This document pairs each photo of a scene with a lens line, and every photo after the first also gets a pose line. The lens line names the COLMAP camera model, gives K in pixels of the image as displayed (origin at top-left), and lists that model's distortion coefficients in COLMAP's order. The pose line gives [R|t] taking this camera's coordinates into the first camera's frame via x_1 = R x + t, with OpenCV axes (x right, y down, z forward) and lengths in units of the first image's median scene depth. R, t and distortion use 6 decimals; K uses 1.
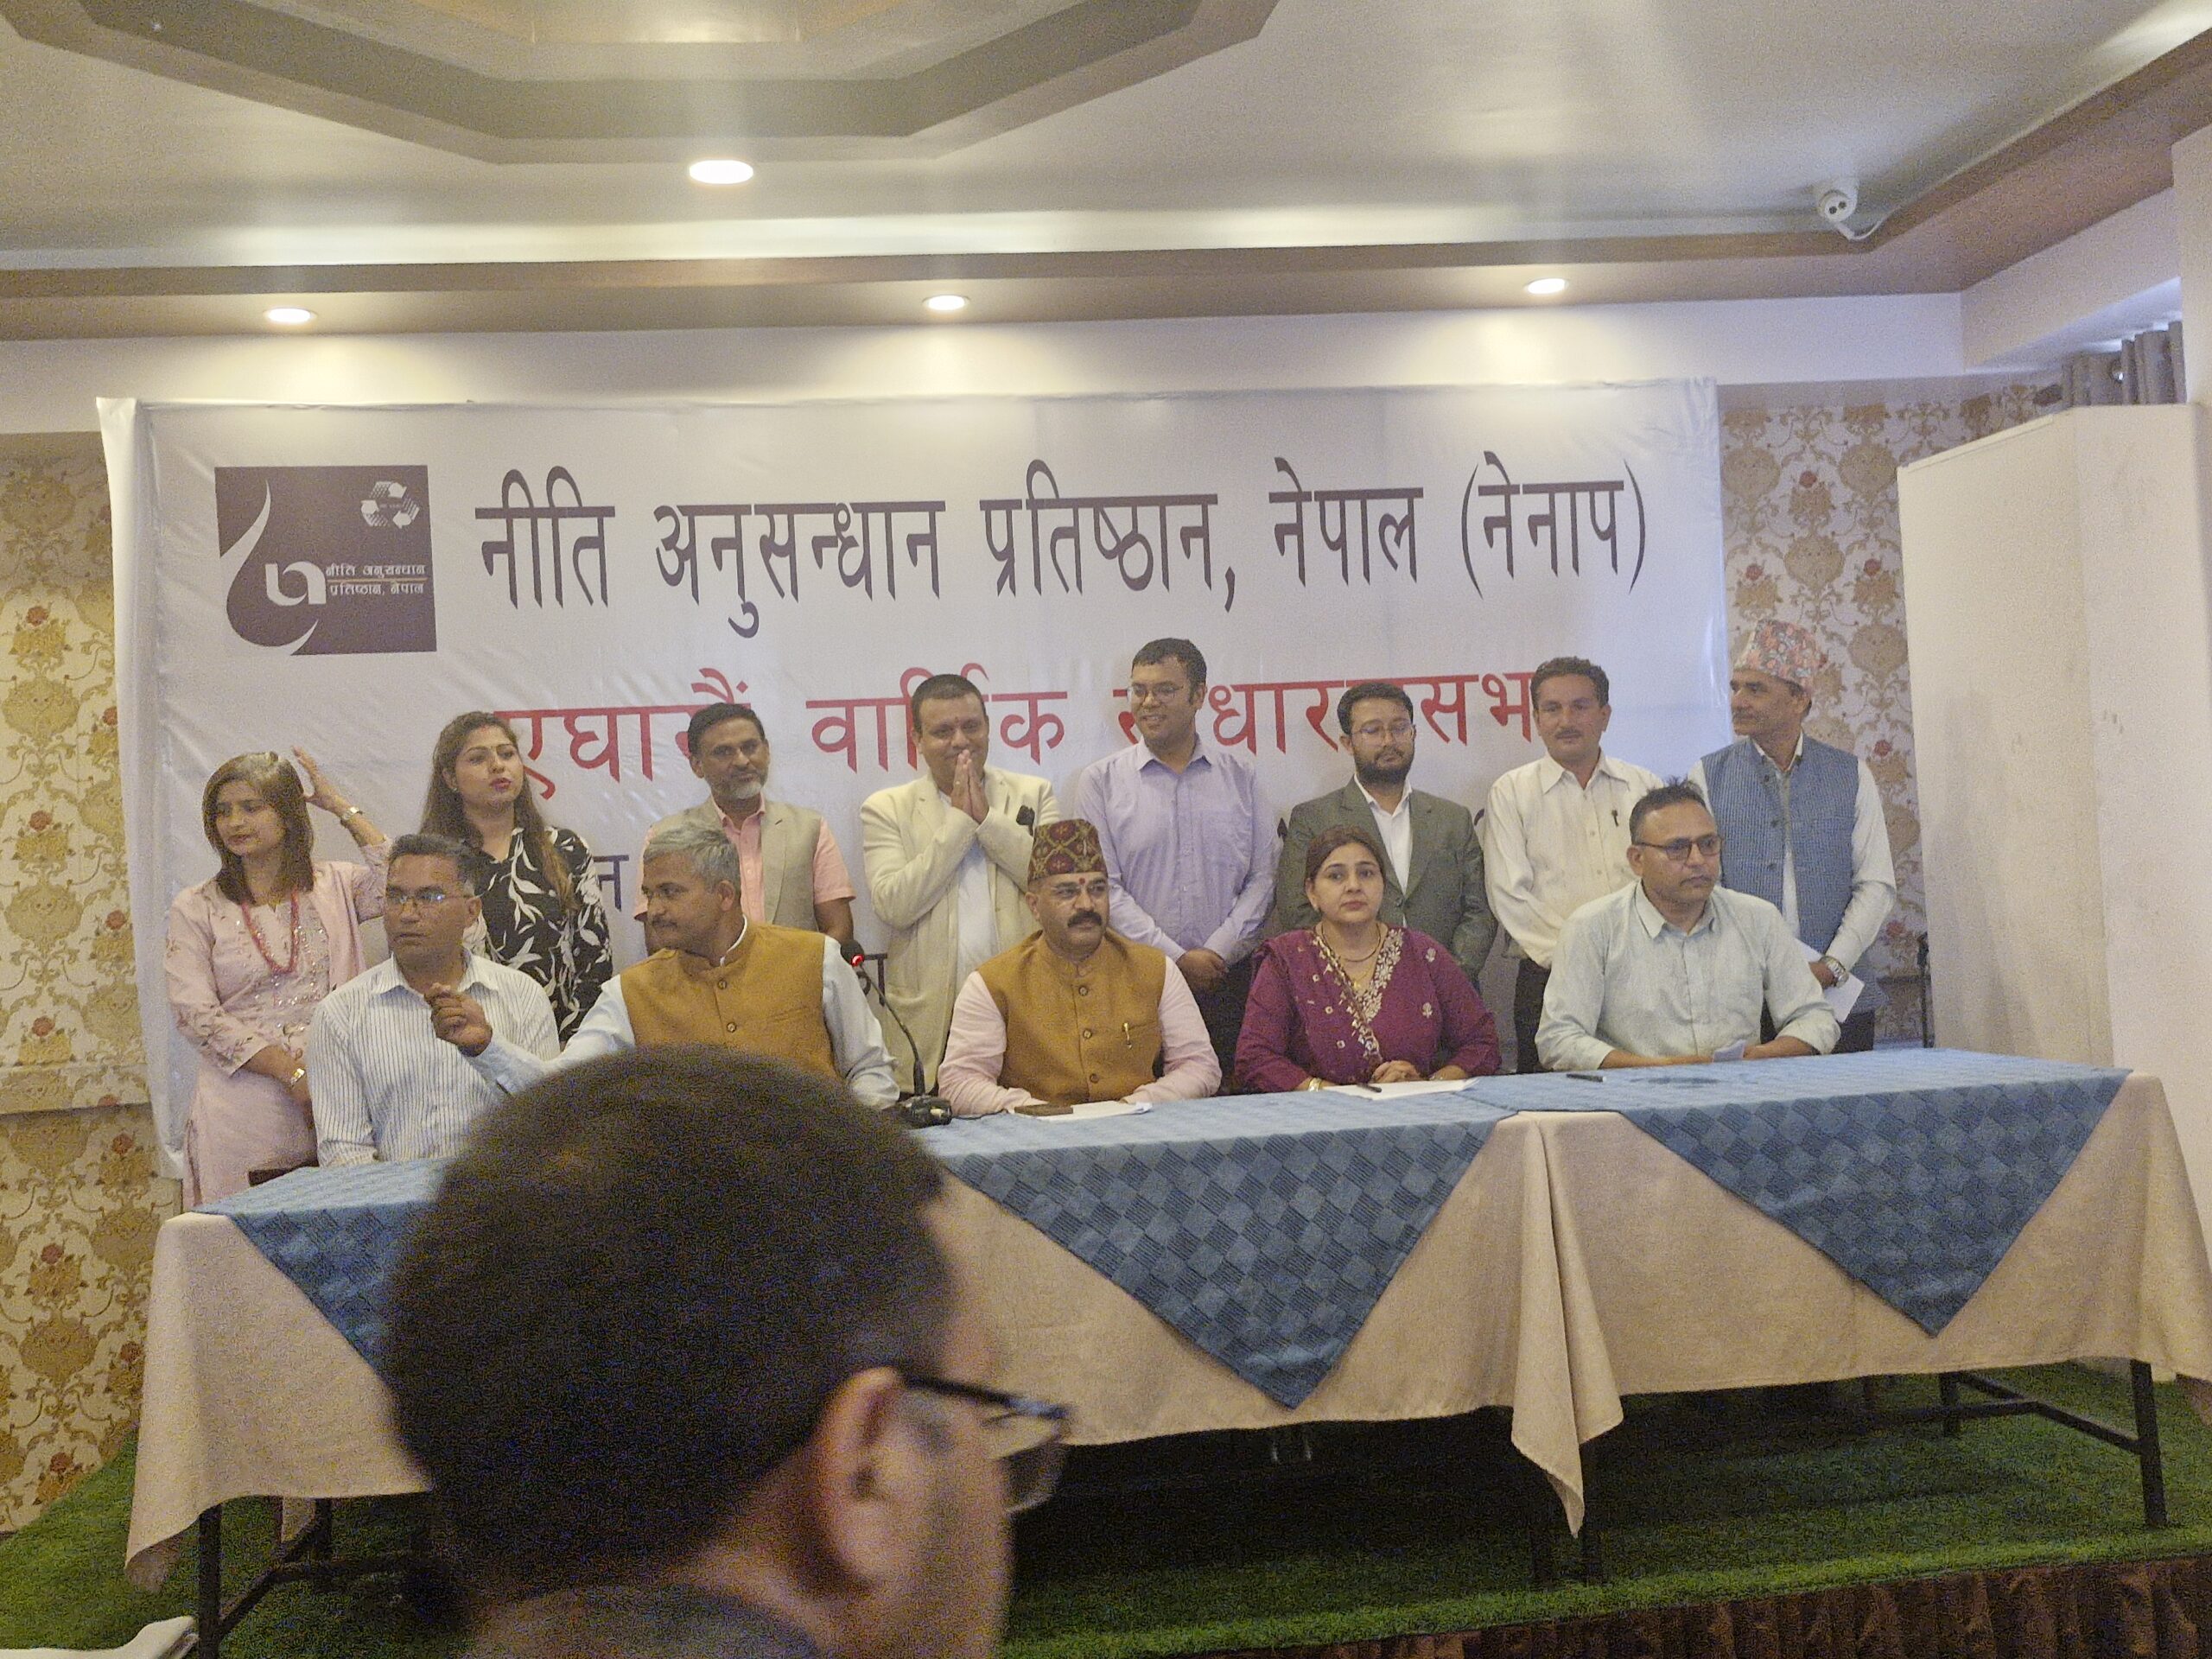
lens RADIAL K [[2141.7, 0, 1139.9], [0, 2141.7, 821.8], [0, 0, 1]] dist [0.148894, -0.227926]
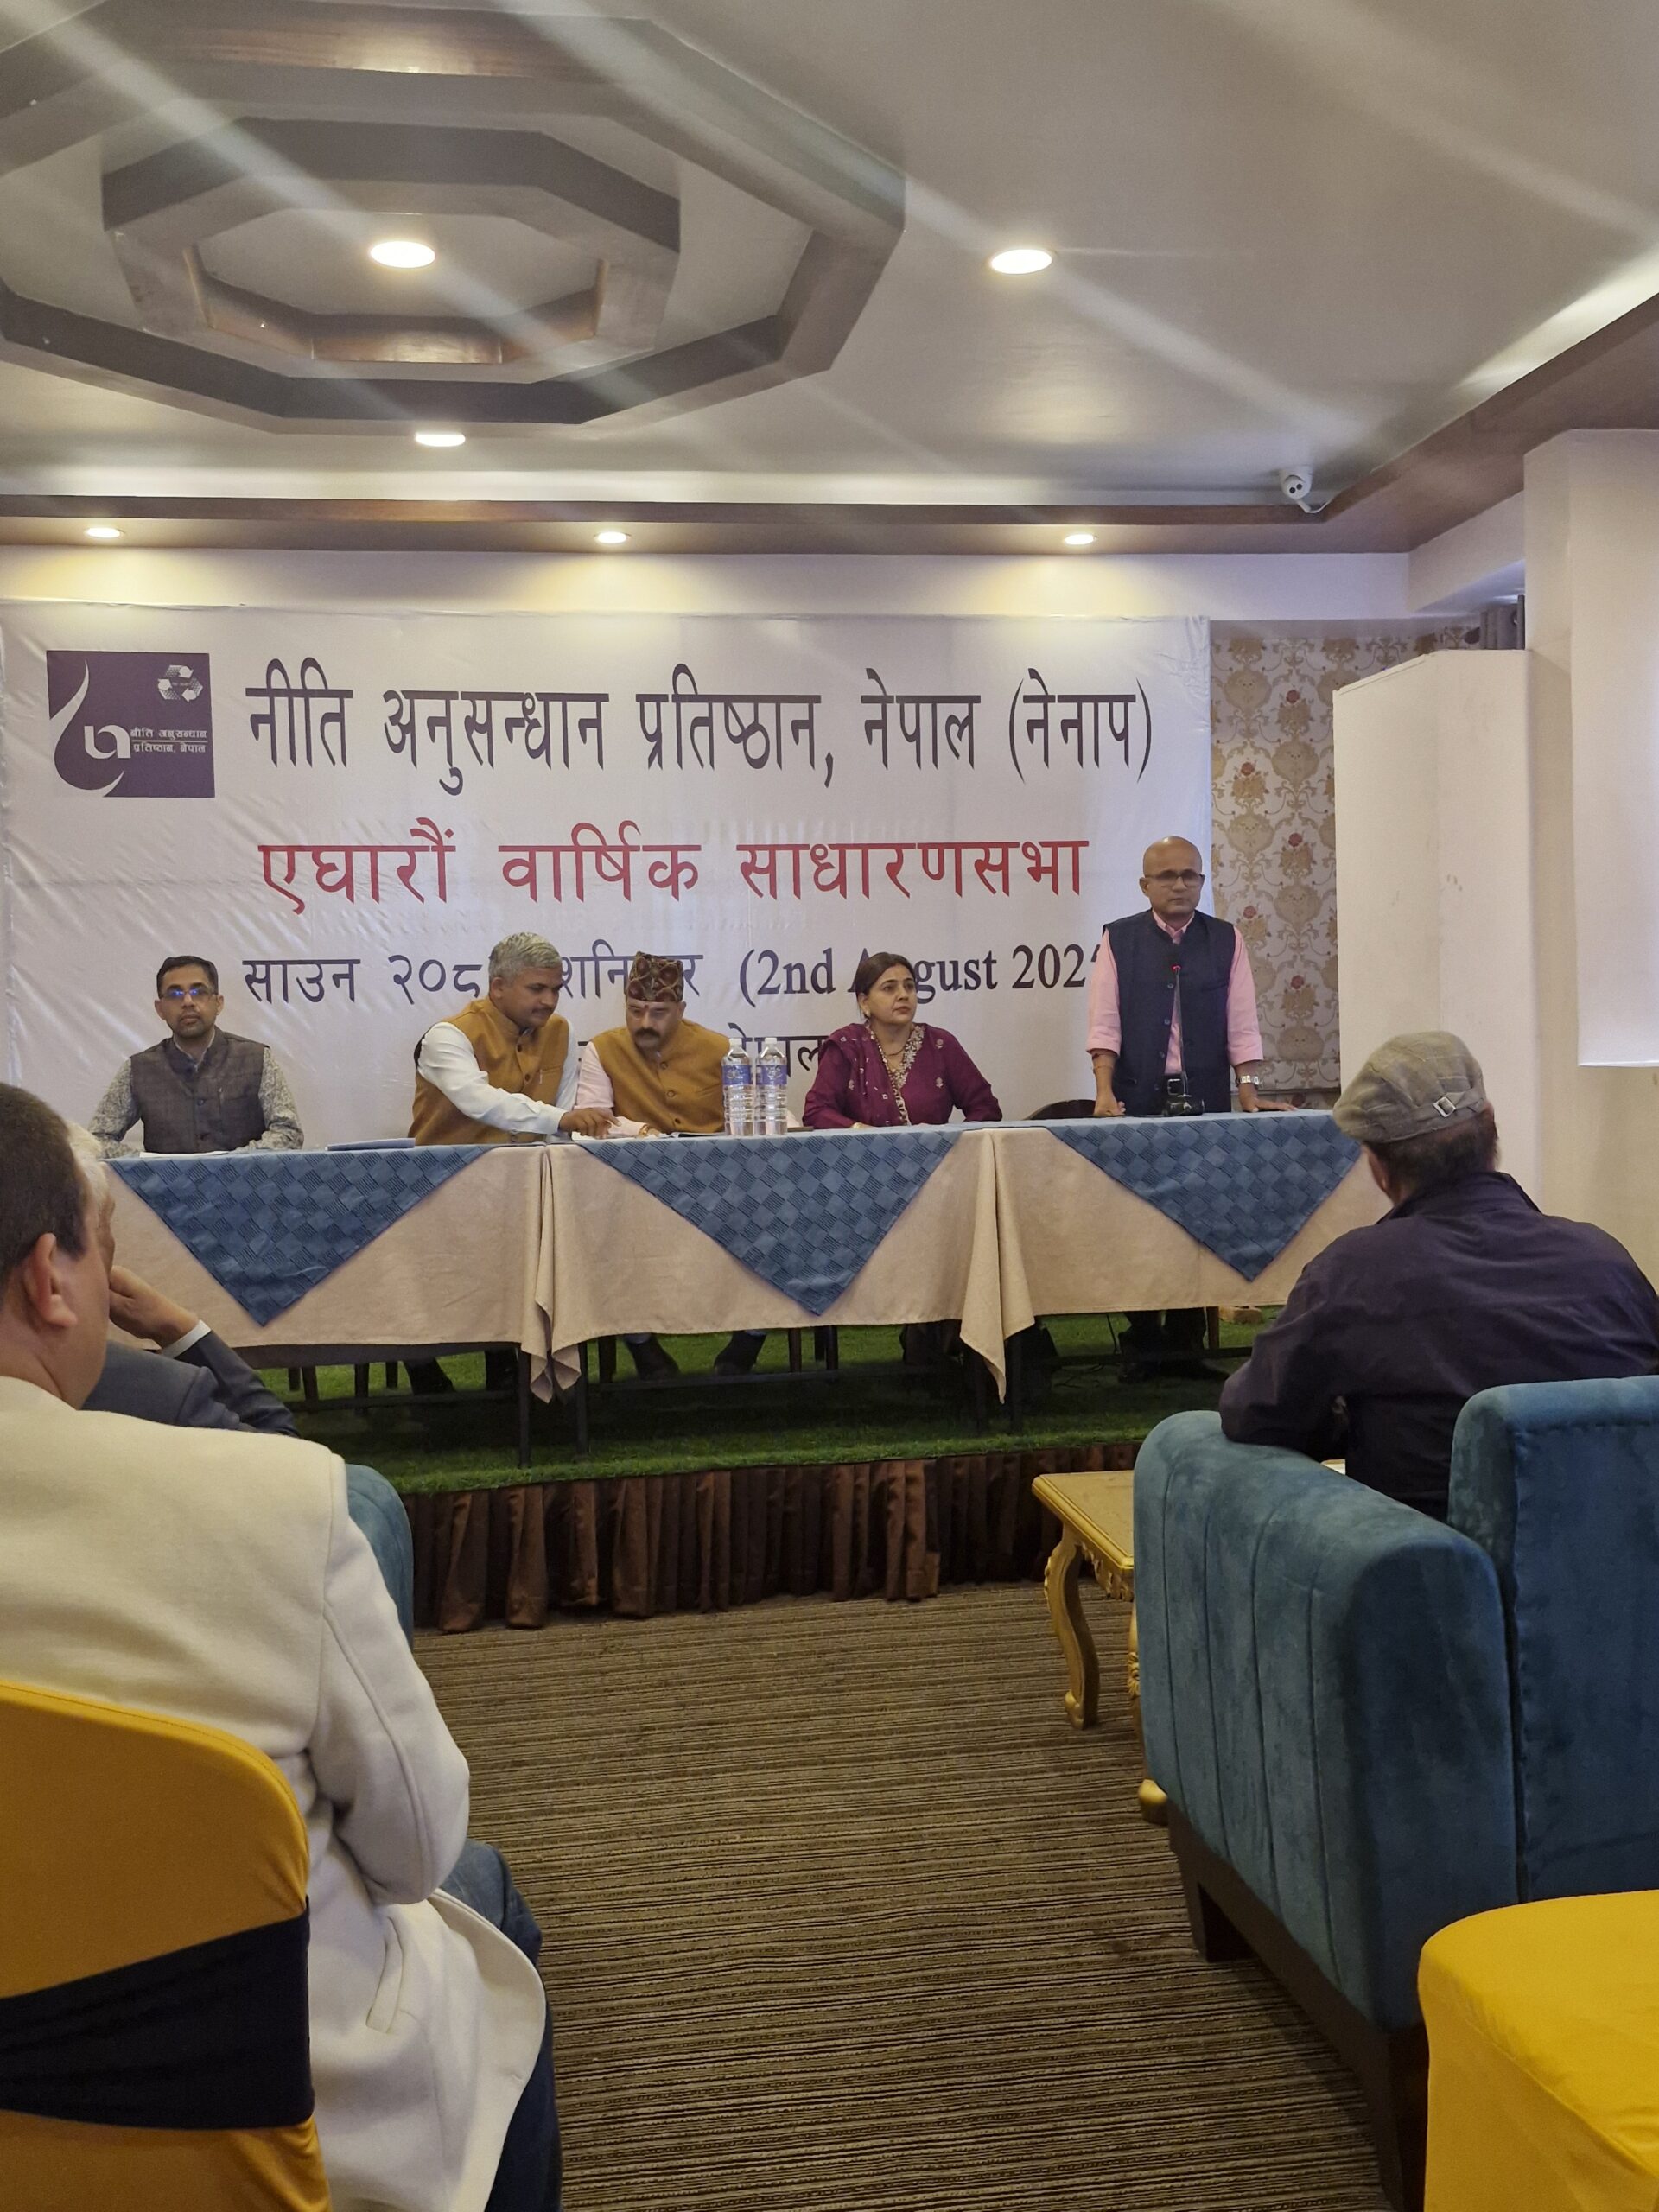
lens RADIAL K [[1882.7, 0, 833.5], [0, 1882.7, 1065.7], [0, 0, 1]] dist [0.173386, -0.294951]
pose [[0.999416, 0.025289, 0.022965, 0.024557], [-0.026284, 0.998681, 0.044107, 0.020960], [-0.021819, -0.044684, 0.998763, -0.157668]]
